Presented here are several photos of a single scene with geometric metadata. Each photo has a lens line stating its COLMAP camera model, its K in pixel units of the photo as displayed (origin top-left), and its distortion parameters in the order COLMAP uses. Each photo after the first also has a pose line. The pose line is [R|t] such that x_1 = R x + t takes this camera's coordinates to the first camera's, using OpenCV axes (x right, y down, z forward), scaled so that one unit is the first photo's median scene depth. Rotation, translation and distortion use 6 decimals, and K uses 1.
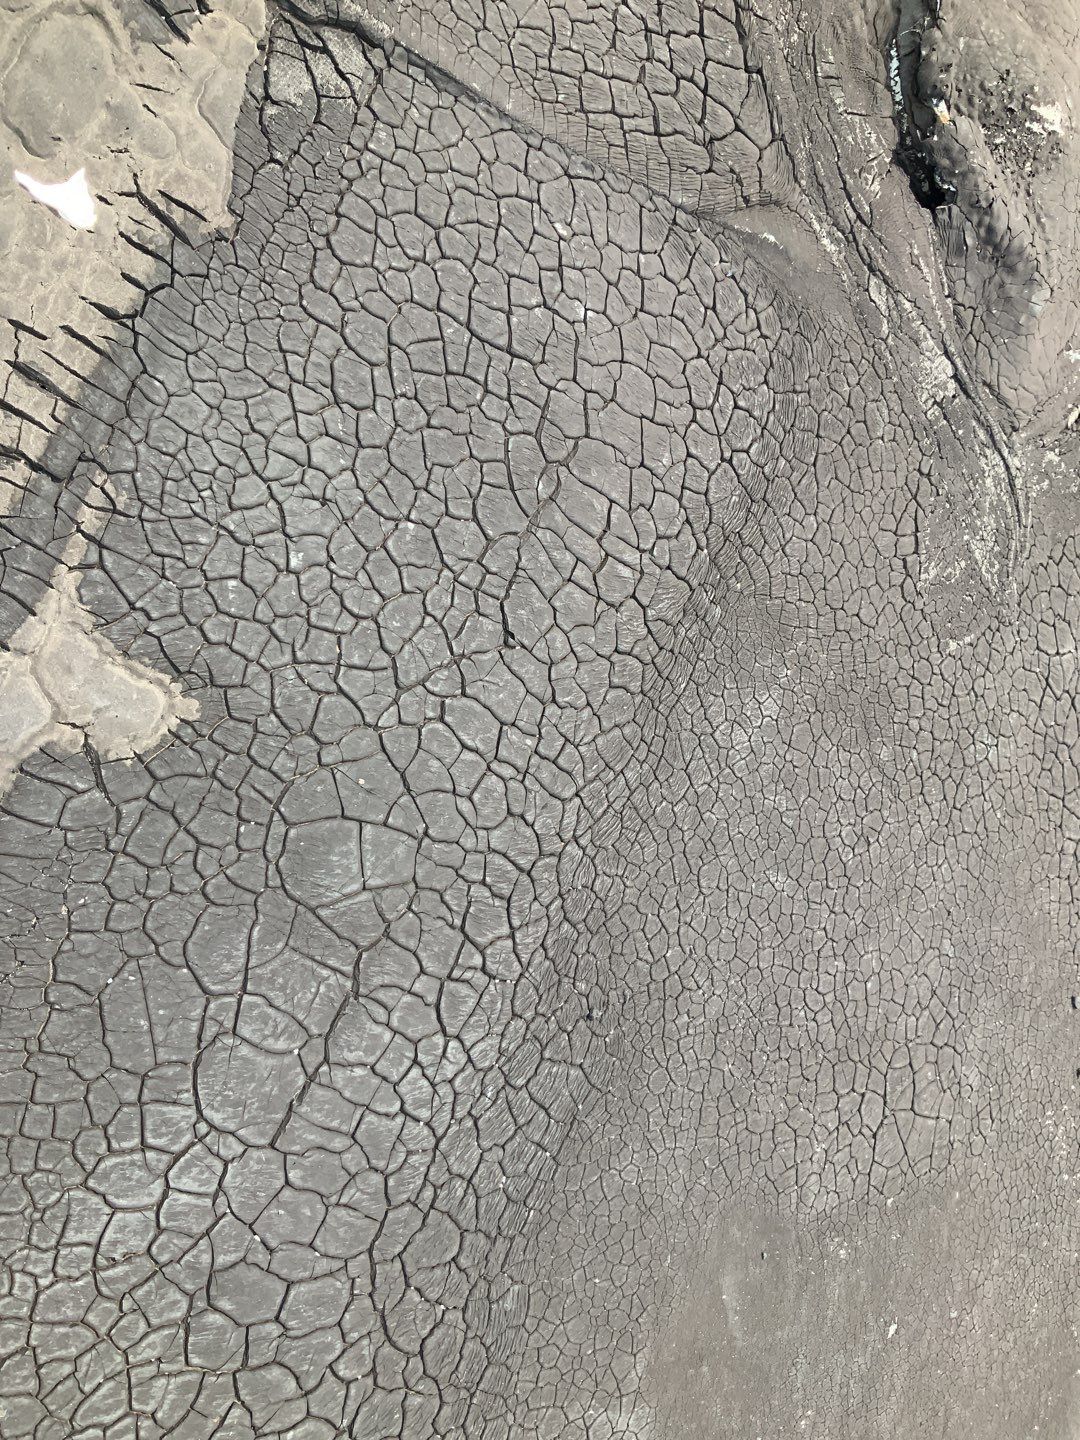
lens RADIAL K [[1194.9, 0, 528.1], [0, 1194.9, 729.9], [0, 0, 1]] dist [0.075609, -0.144717]
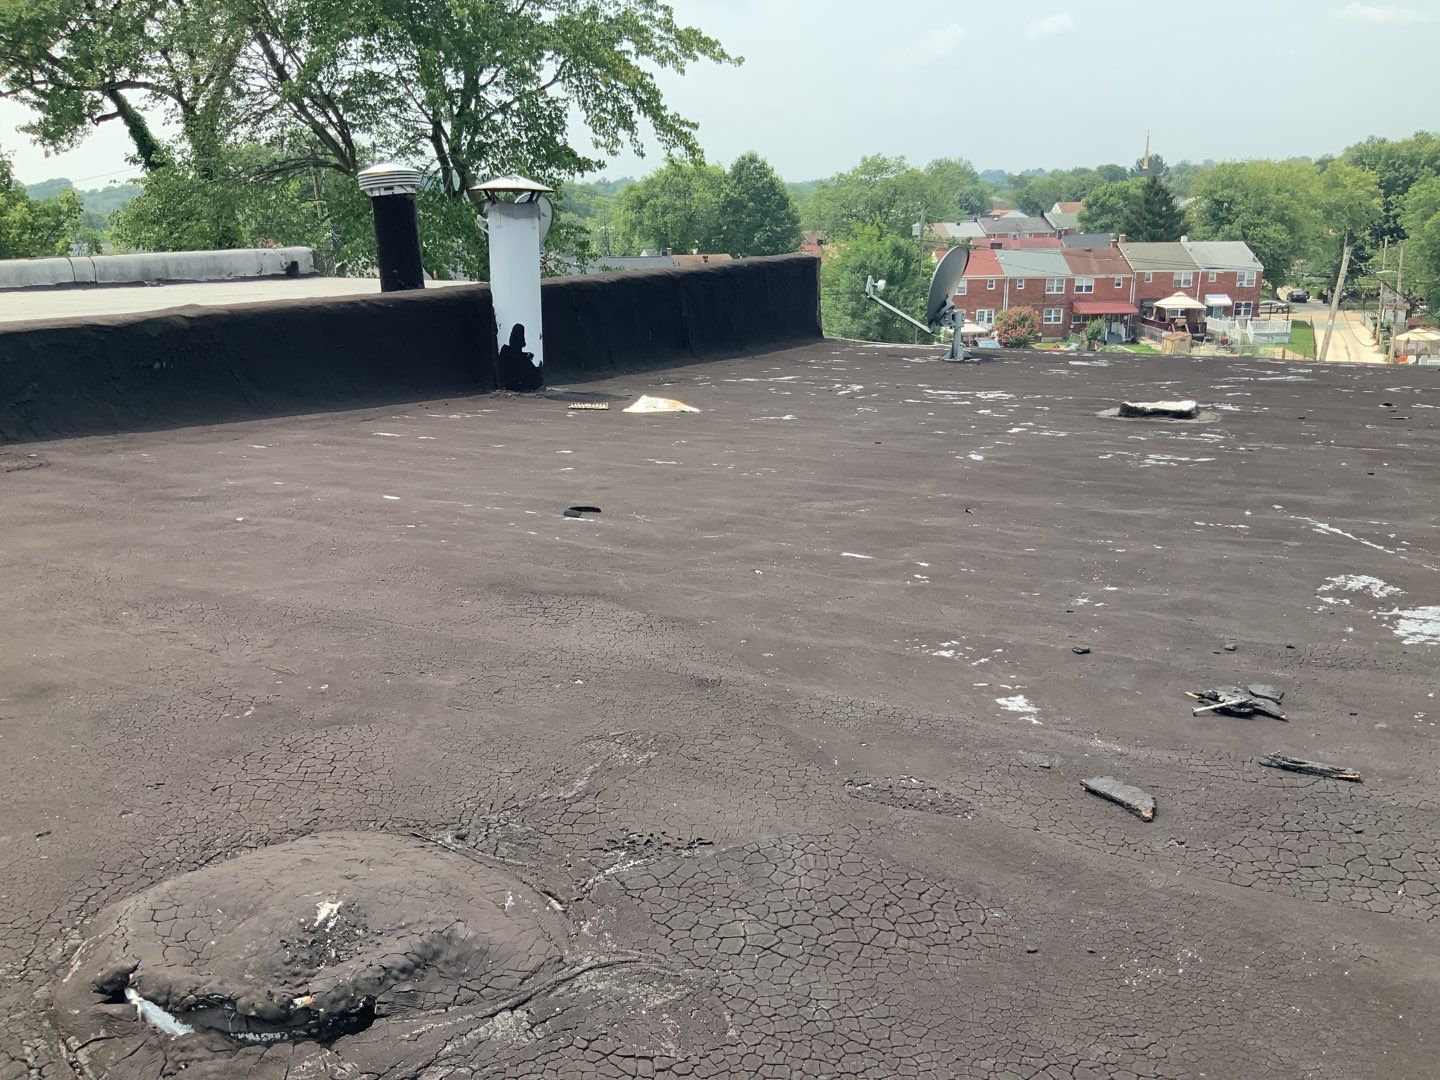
lens RADIAL K [[1194.9, 0, 713.9], [0, 1194.9, 547.4], [0, 0, 1]] dist [0.075609, -0.144717]
pose [[0.103387, -0.784431, 0.611538, -0.003611], [0.994275, 0.064836, -0.084927, -0.017285], [0.026969, 0.616818, 0.786644, -0.240960]]
